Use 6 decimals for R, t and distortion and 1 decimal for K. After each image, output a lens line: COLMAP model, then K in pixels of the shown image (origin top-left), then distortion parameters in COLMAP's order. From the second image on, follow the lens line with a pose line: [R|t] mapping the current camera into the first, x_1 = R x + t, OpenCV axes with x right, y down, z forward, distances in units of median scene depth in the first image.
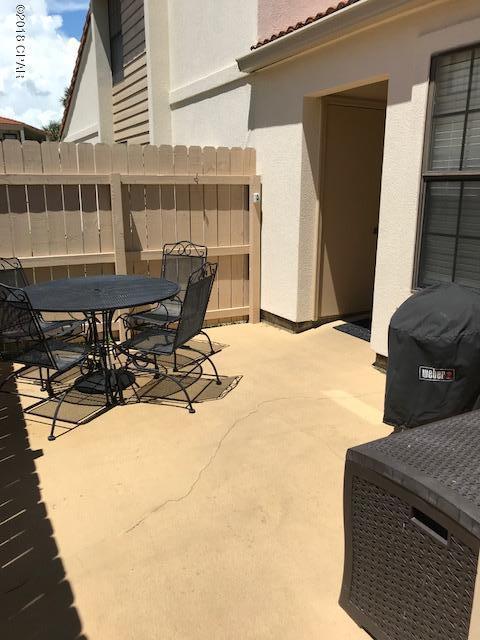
lens RADIAL K [[523.9, 0, 243.9], [0, 523.9, 317.2], [0, 0, 1]] dist [-0.013200, -0.012195]
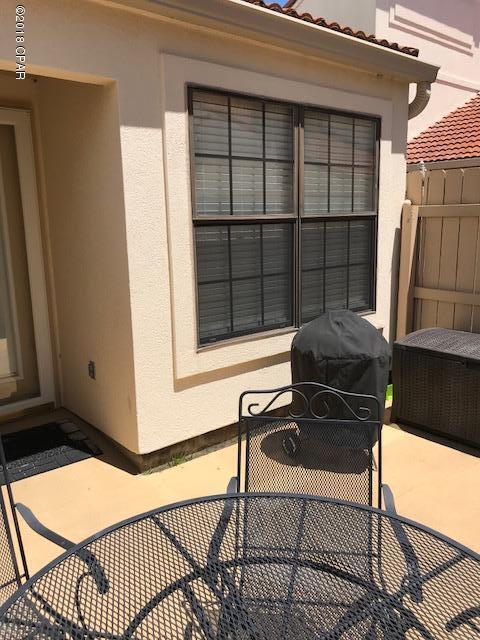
lens RADIAL K [[523.9, 0, 244.9], [0, 523.9, 322.2], [0, 0, 1]] dist [-0.013200, -0.012195]
pose [[-0.238218, -0.190000, 0.952445, -0.580851], [0.261776, 0.931822, 0.251360, -0.332315], [-0.935267, 0.309206, -0.172239, 1.204802]]
